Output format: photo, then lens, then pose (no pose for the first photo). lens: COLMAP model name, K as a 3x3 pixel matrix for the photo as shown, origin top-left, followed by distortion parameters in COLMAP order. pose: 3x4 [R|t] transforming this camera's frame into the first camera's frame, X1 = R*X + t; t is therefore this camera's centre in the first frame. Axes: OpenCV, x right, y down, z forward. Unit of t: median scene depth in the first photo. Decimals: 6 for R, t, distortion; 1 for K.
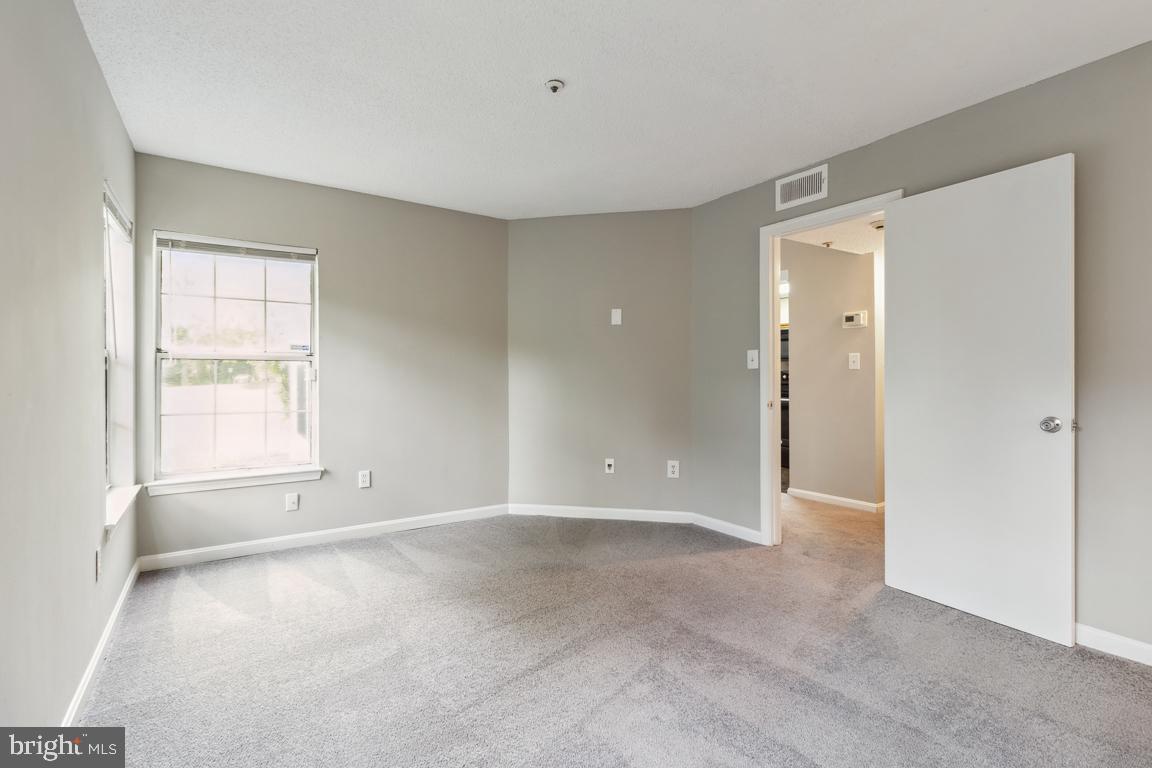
lens RADIAL K [[553.3, 0, 579.8], [0, 553.3, 373.8], [0, 0, 1]] dist [0.004390, 0.000590]
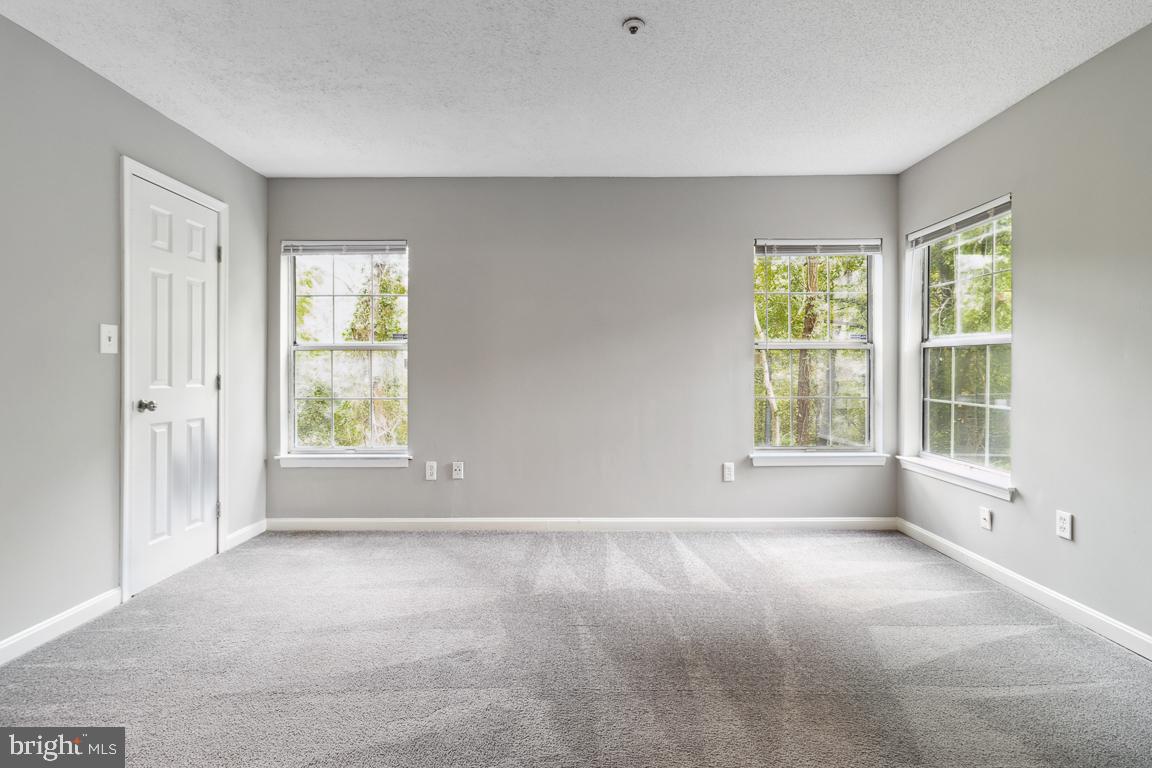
lens RADIAL K [[530.9, 0, 579.4], [0, 530.9, 363.1], [0, 0, 1]] dist [0.002008, 0.000452]
pose [[-0.537055, -0.001526, -0.843546, 0.483520], [0.000395, 0.999998, -0.002061, 0.004158], [0.843547, -0.001440, -0.537053, 0.953261]]
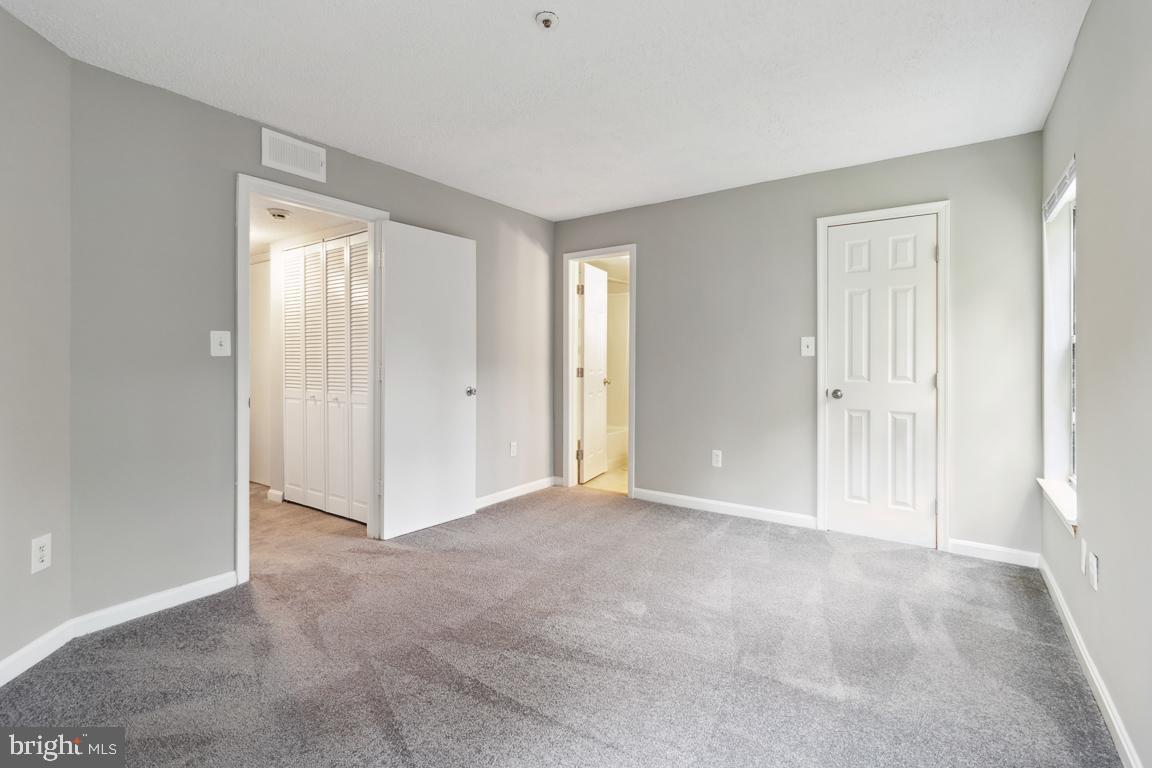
lens RADIAL K [[530.9, 0, 579.4], [0, 530.9, 363.1], [0, 0, 1]] dist [0.002008, 0.000452]
pose [[-0.373882, 0.000845, 0.927476, -0.552401], [0.003492, 0.999994, 0.000497, 0.001267], [-0.927470, 0.003424, -0.373882, 0.865593]]
